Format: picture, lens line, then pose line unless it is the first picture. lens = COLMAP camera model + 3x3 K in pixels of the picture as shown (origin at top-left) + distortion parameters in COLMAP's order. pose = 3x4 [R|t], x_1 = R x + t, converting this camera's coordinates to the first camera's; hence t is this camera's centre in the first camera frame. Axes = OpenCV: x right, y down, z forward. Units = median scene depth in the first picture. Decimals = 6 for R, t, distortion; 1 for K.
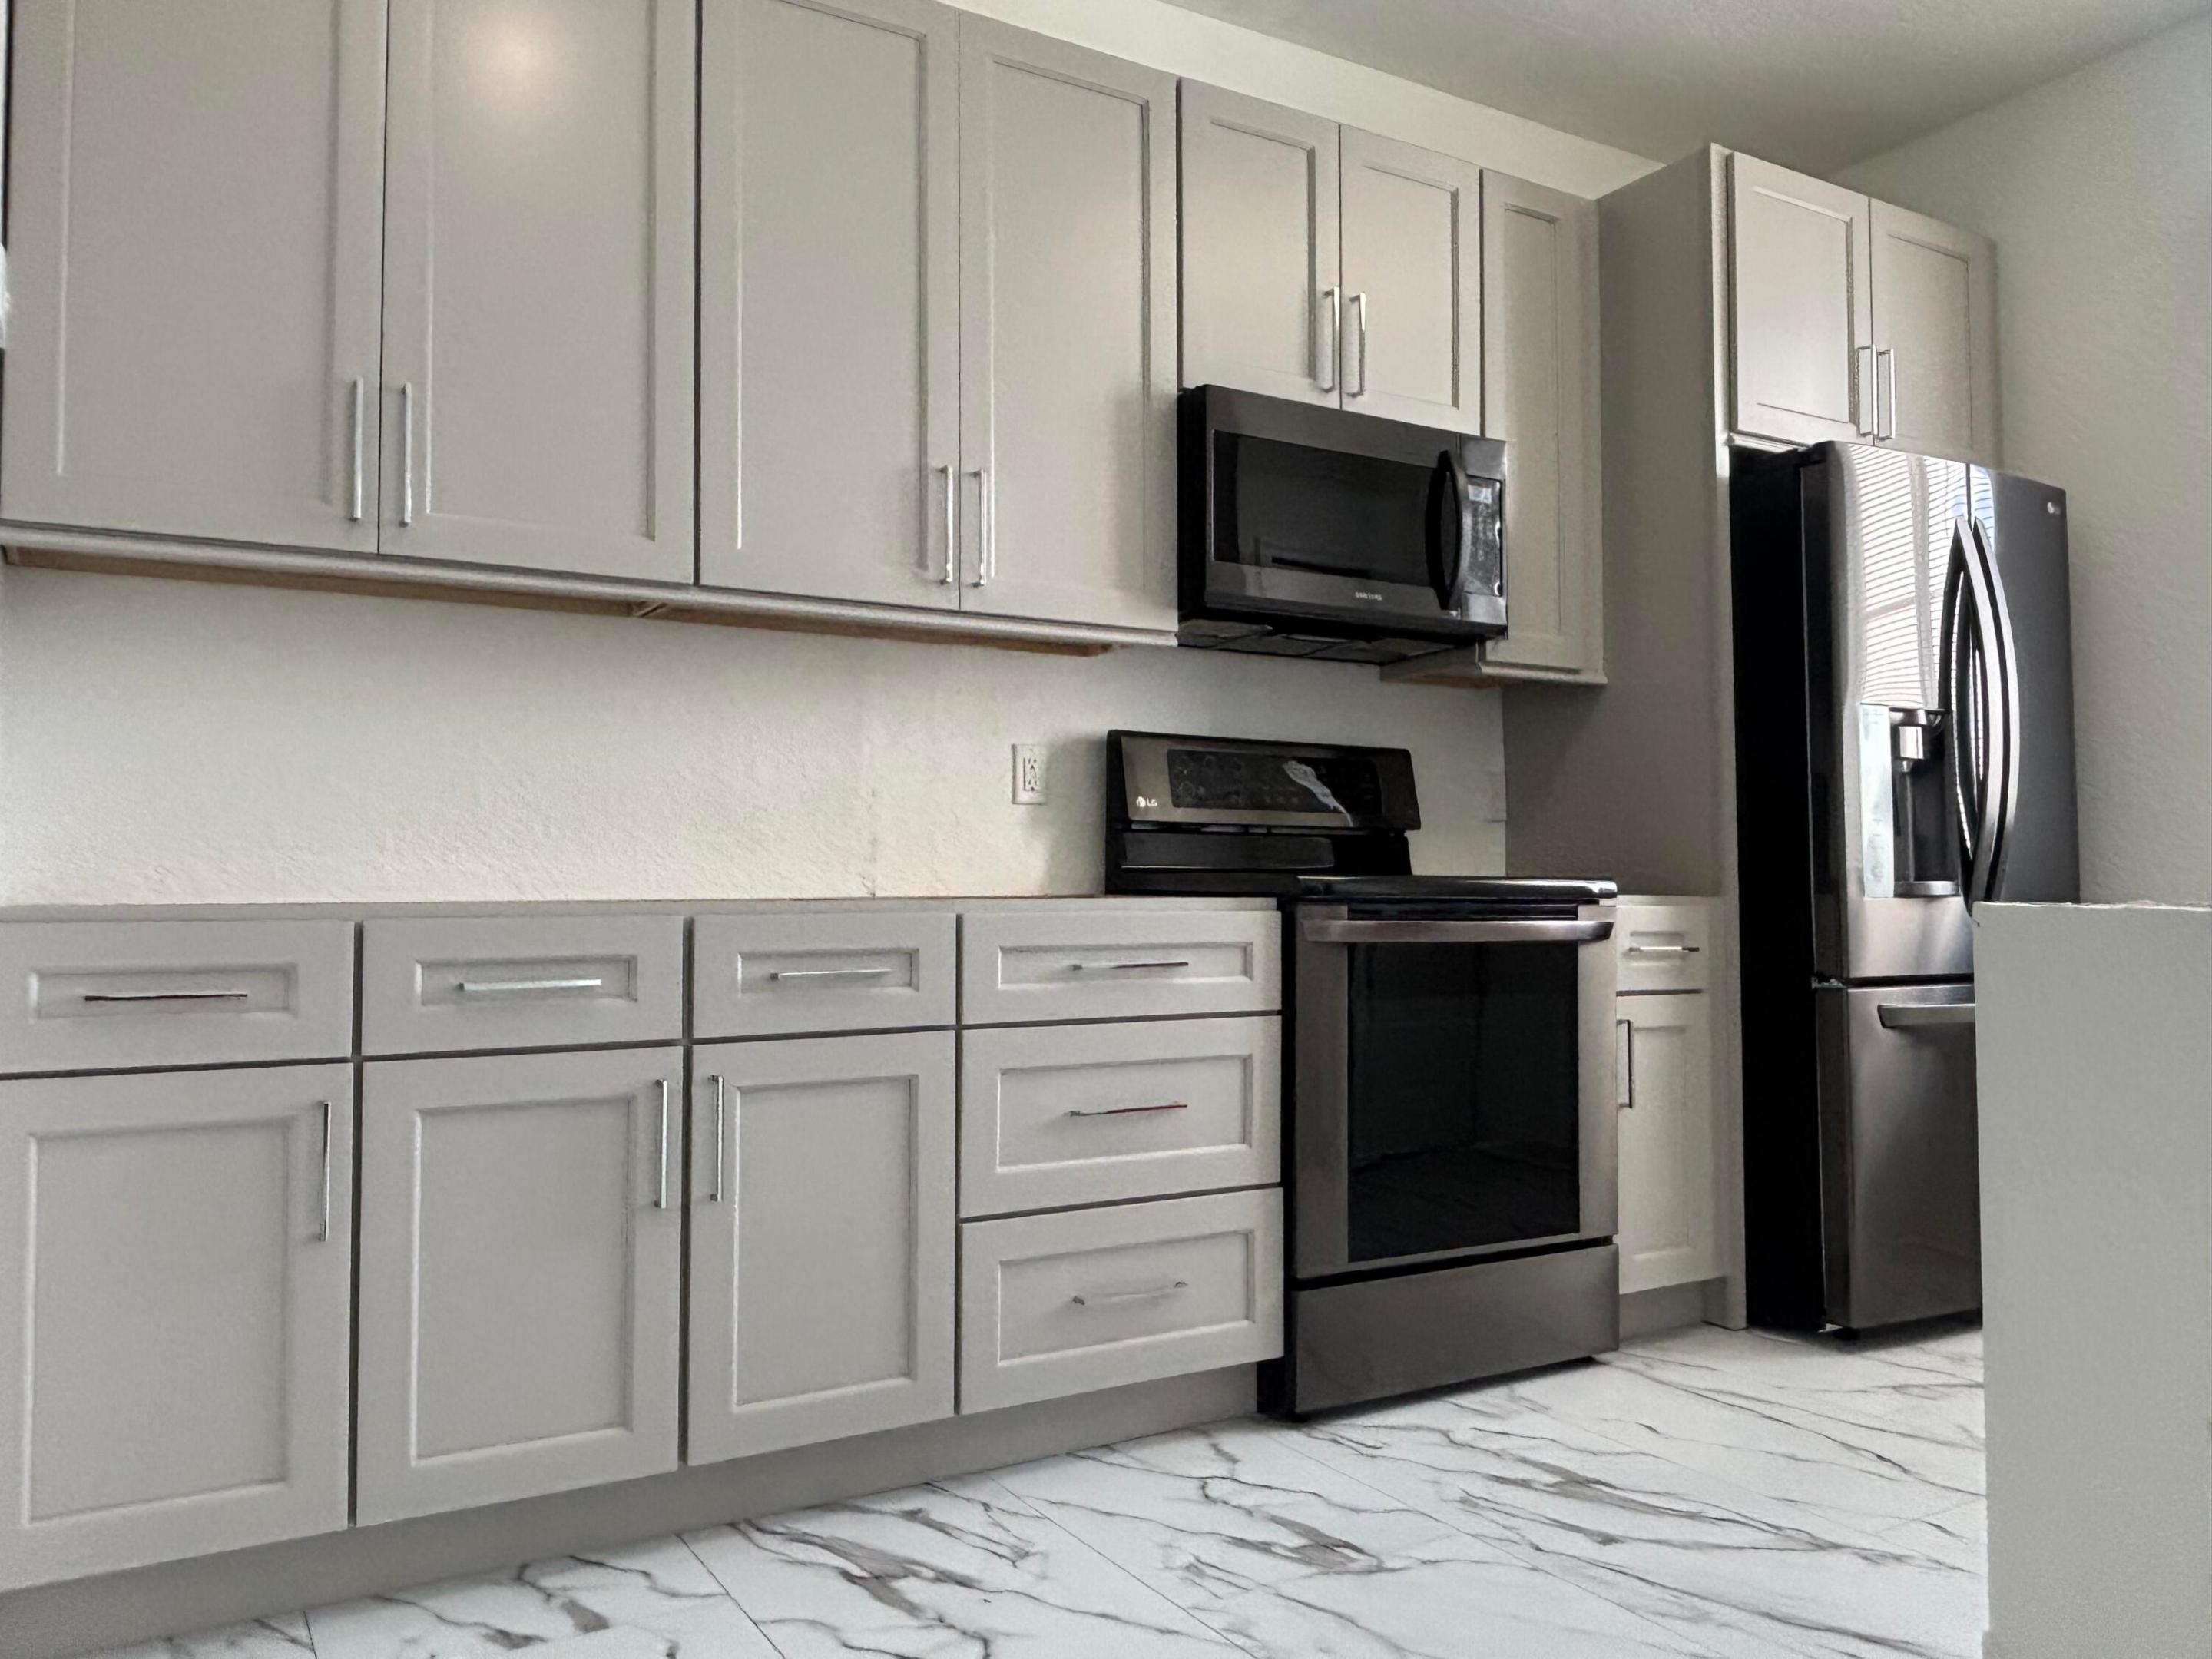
lens RADIAL K [[1617.3, 0, 1106.0], [0, 1617.3, 829.5], [0, 0, 1]] dist [0.038995, -0.063287]
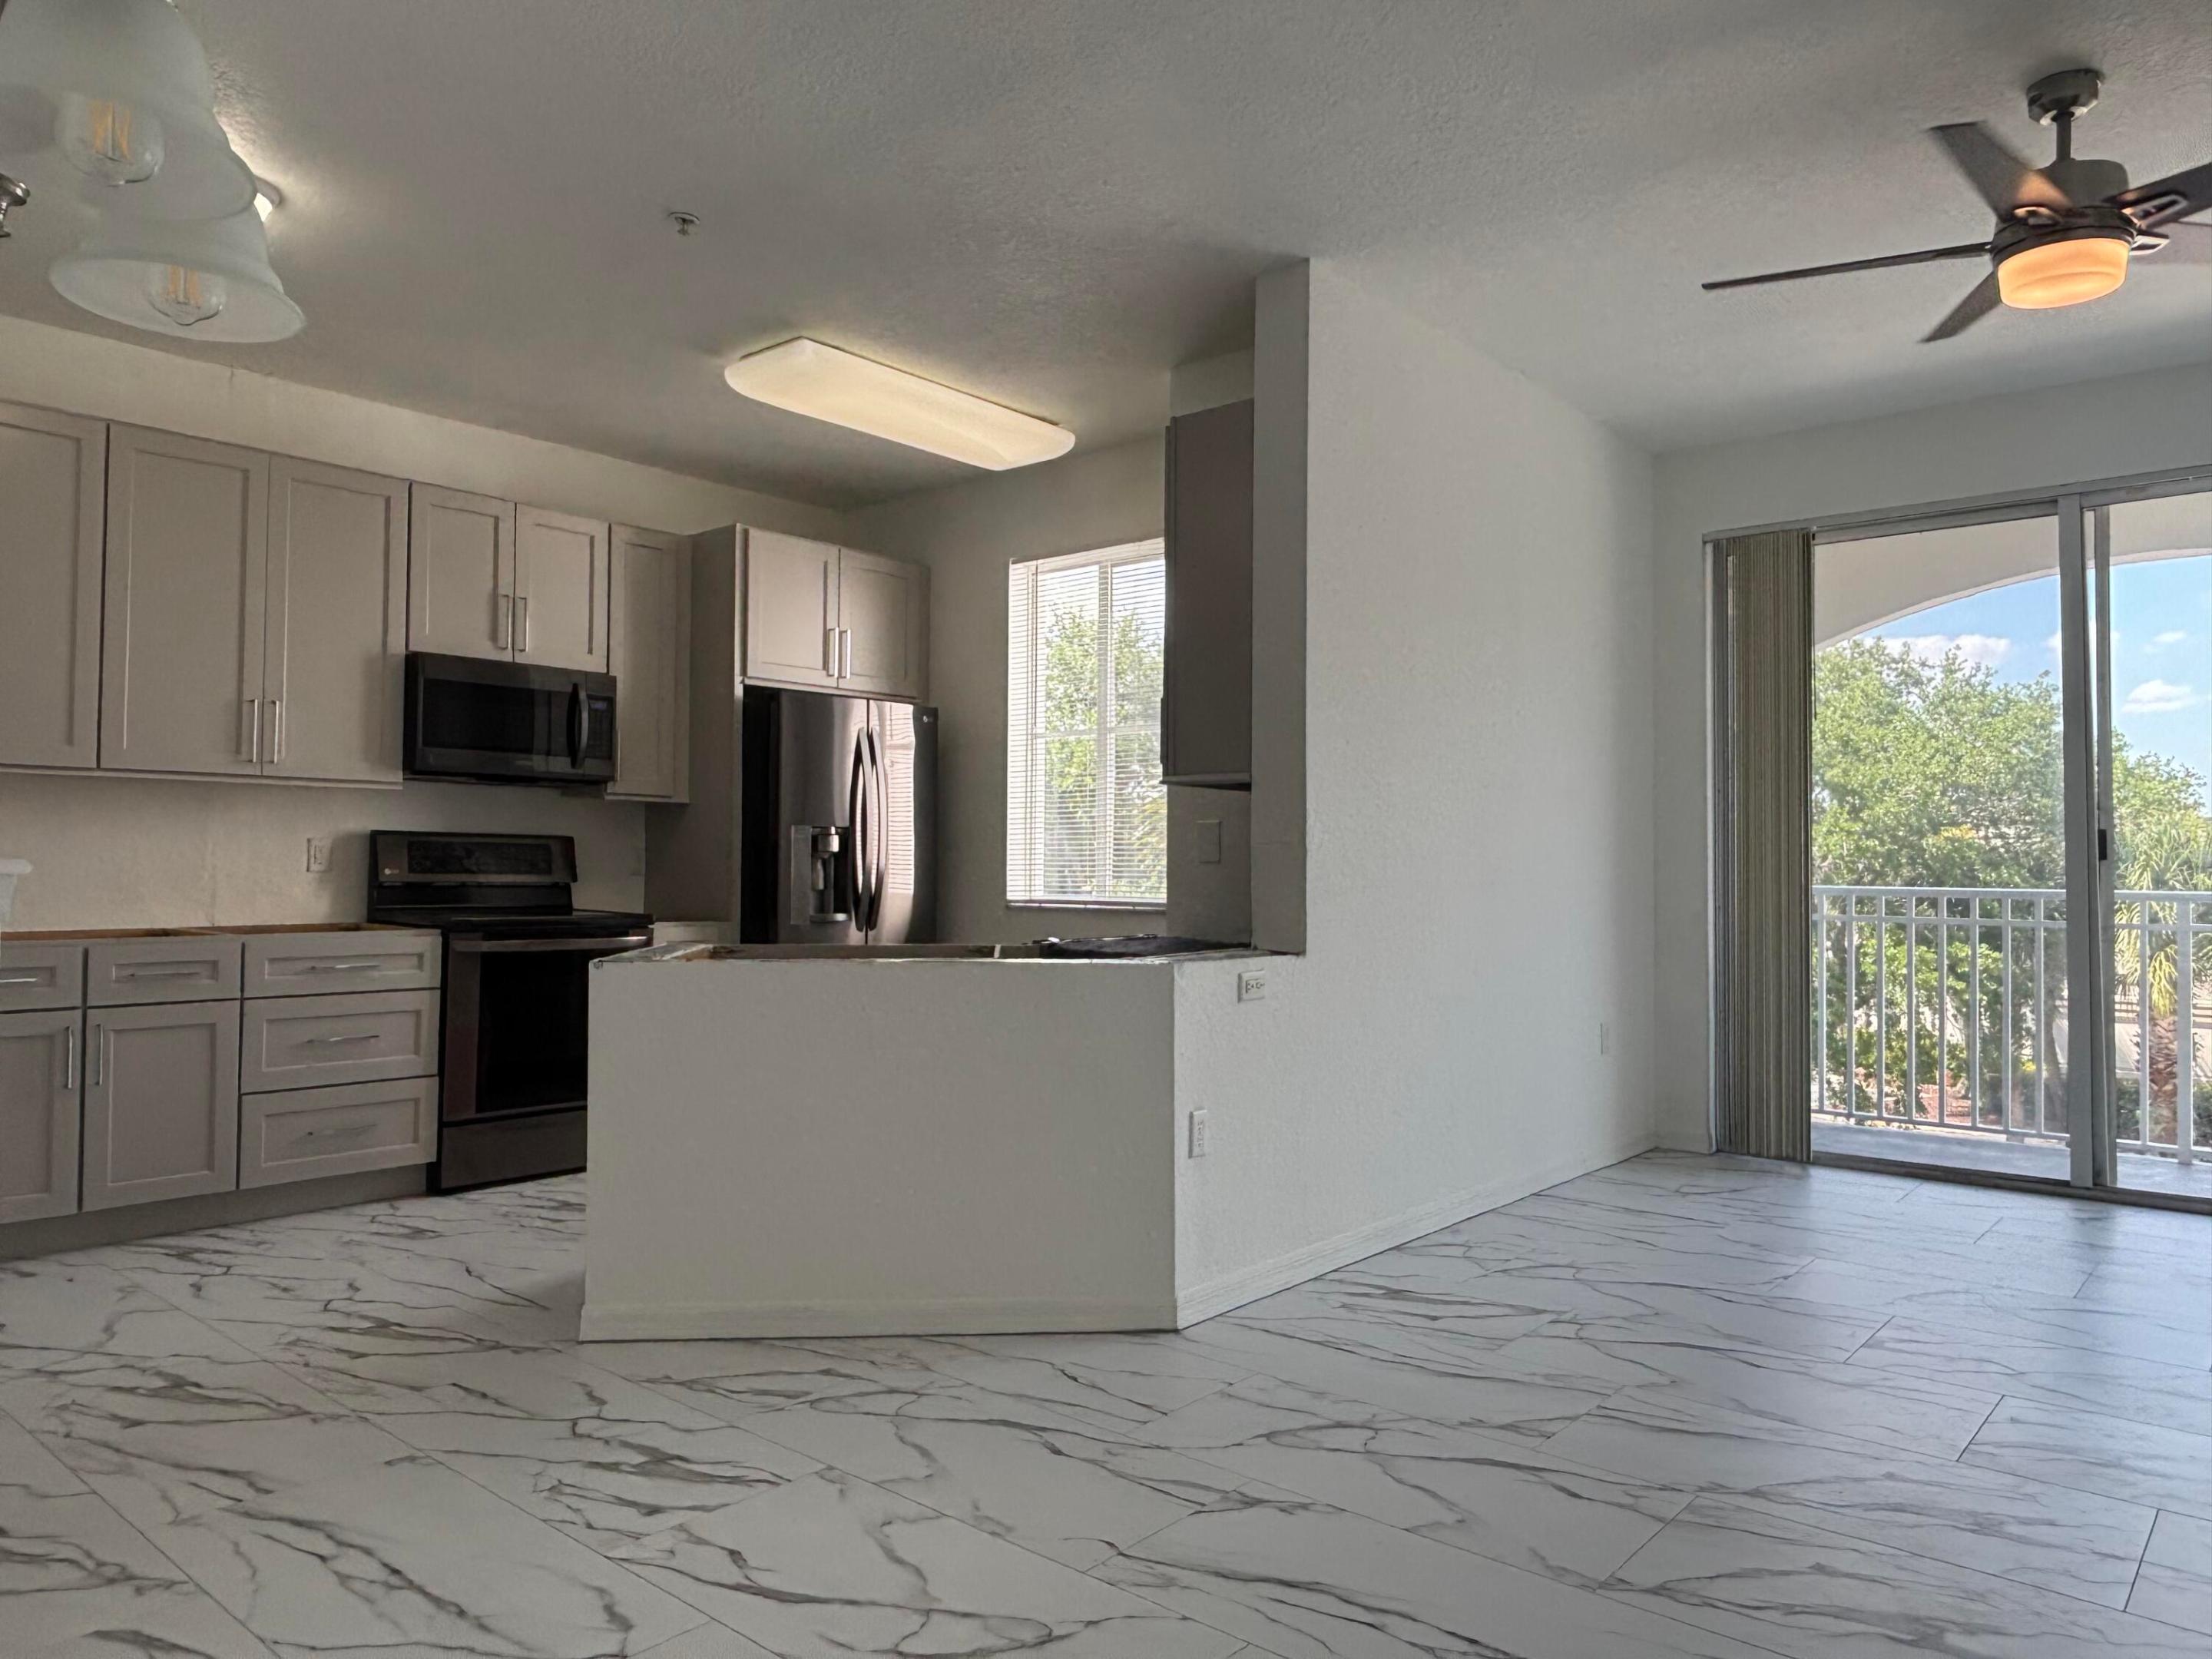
lens RADIAL K [[1463.8, 0, 1106.0], [0, 1463.8, 829.5], [0, 0, 1]] dist [0.034237, -0.061811]
pose [[0.948389, 0.019328, 0.316521, 0.299610], [-0.024349, 0.999633, 0.011915, -0.117553], [-0.316174, -0.019007, 0.948511, -0.924299]]
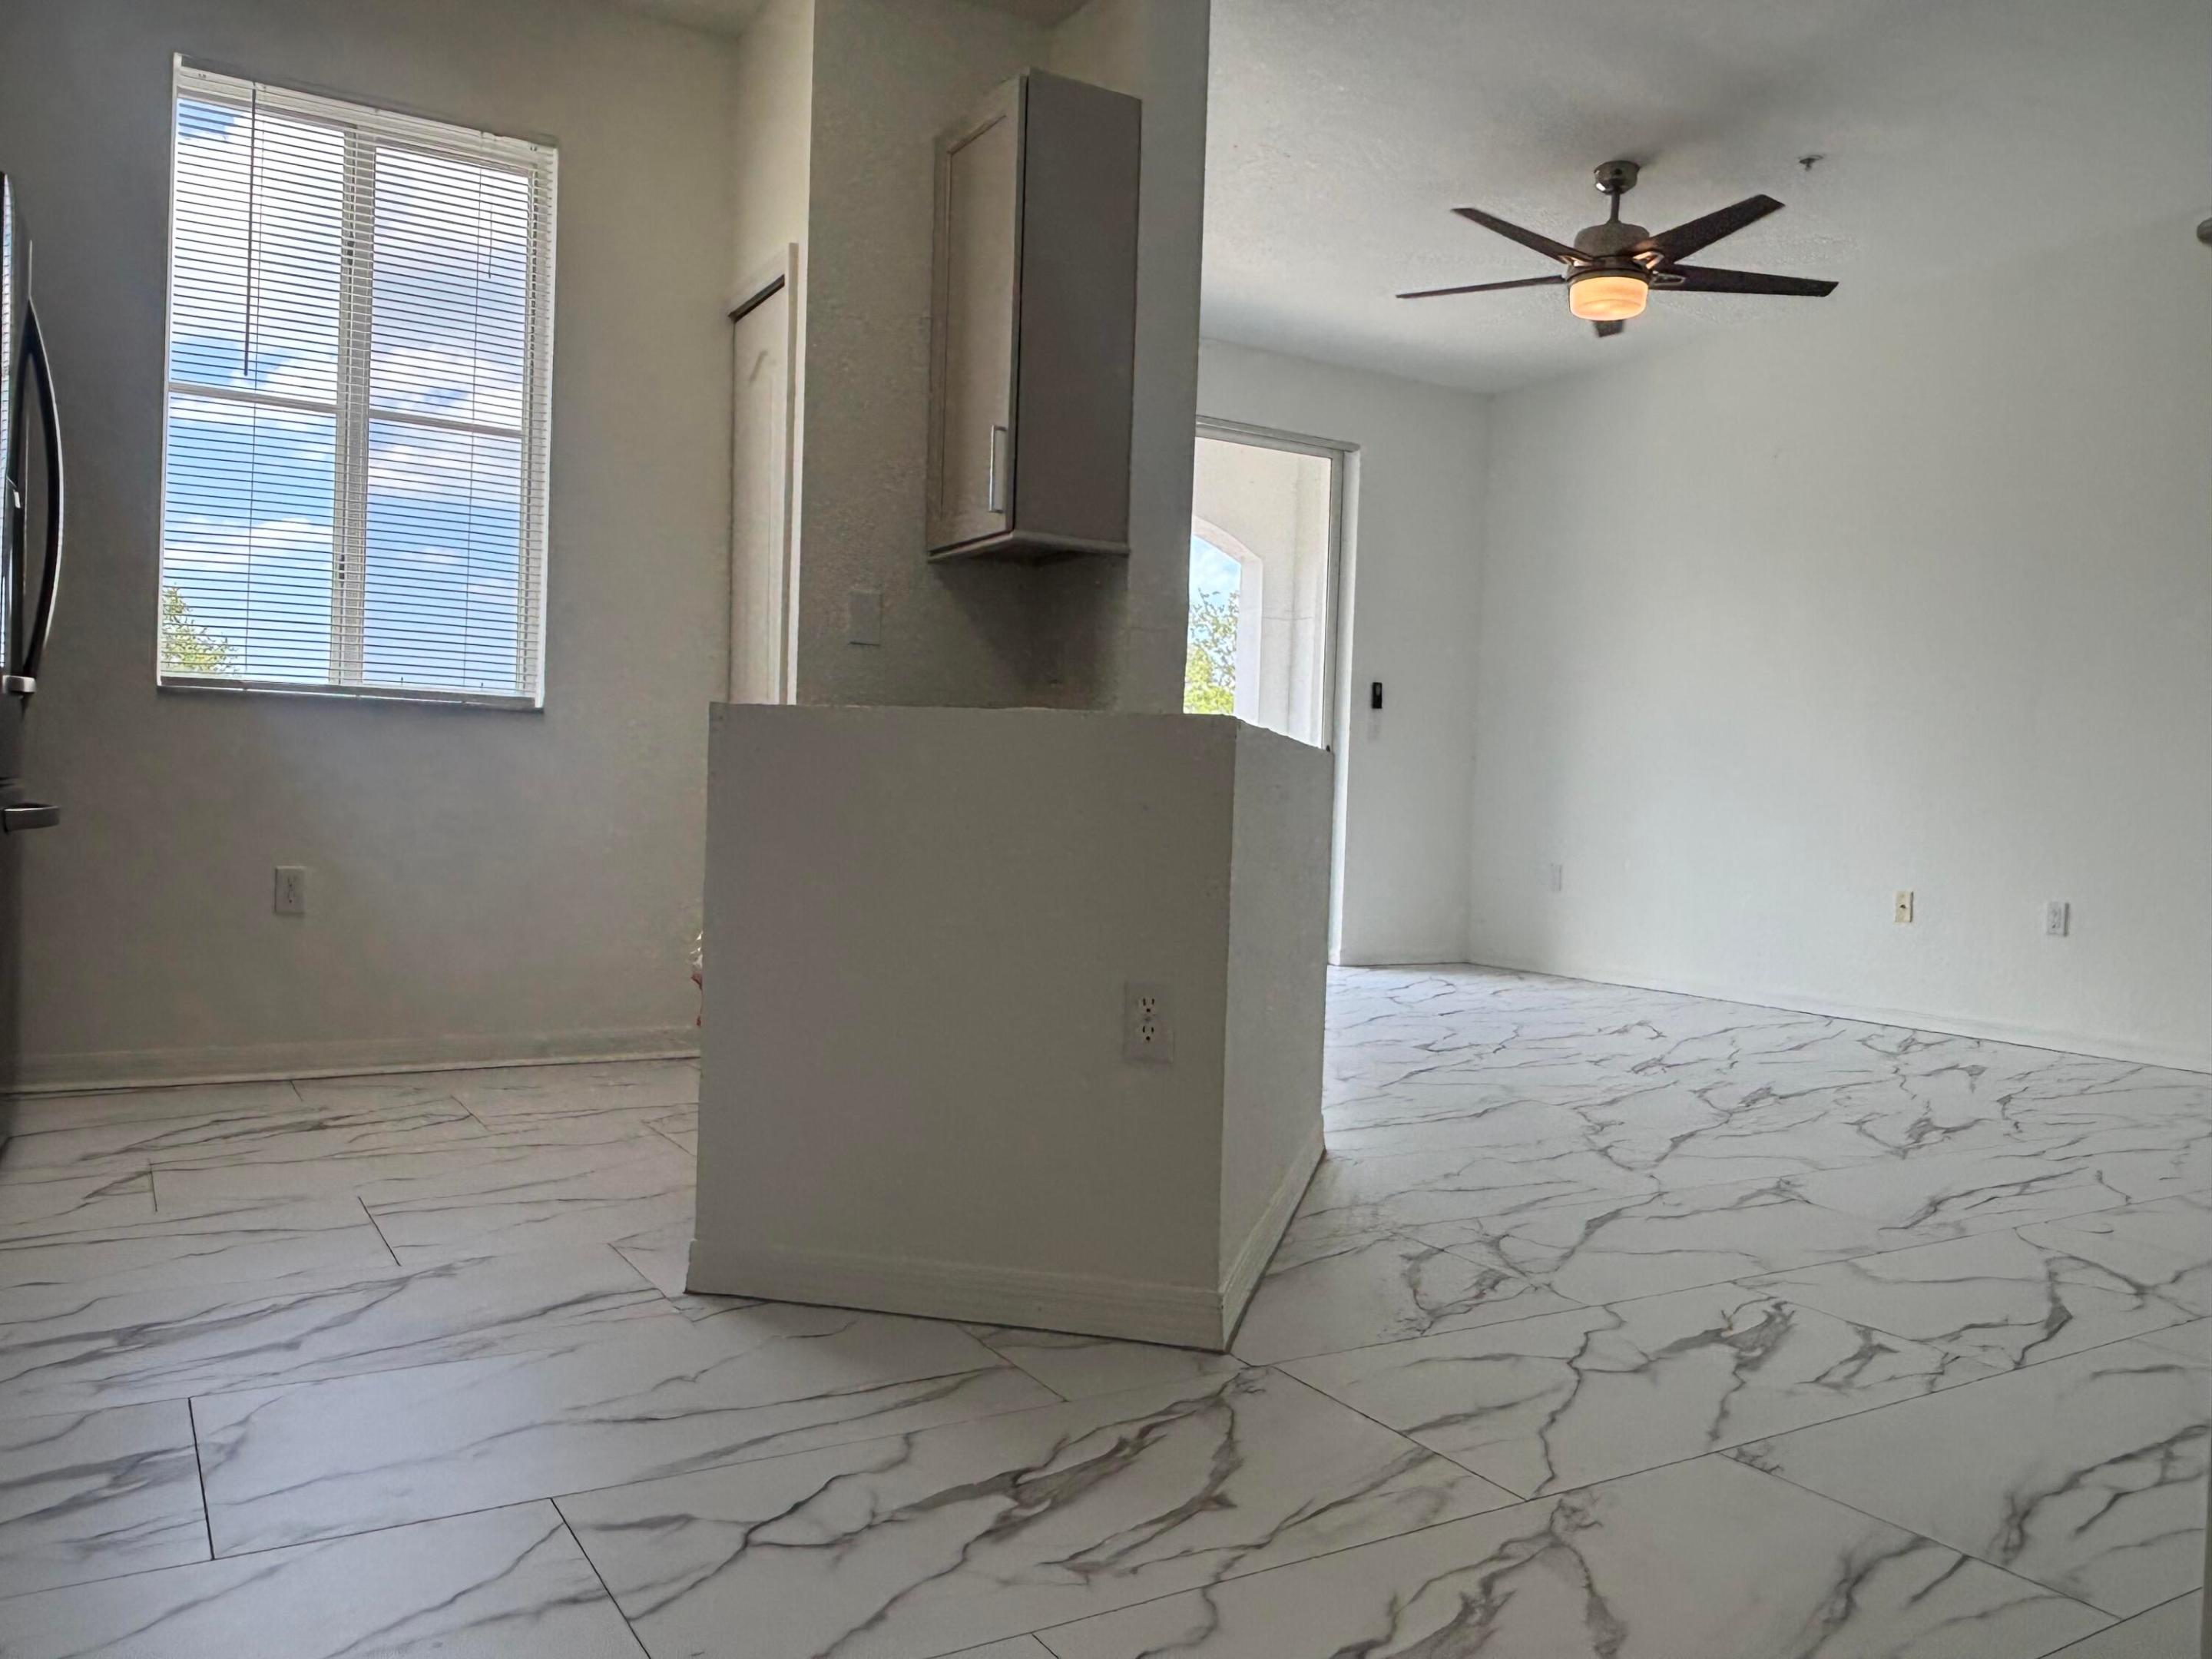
lens RADIAL K [[1617.3, 0, 1106.0], [0, 1617.3, 829.5], [0, 0, 1]] dist [0.038995, -0.063287]
pose [[-0.000572, -0.017539, 0.999846, -0.512059], [-0.075901, 0.996963, 0.017445, 0.065748], [-0.997115, -0.075880, -0.001902, 0.438874]]
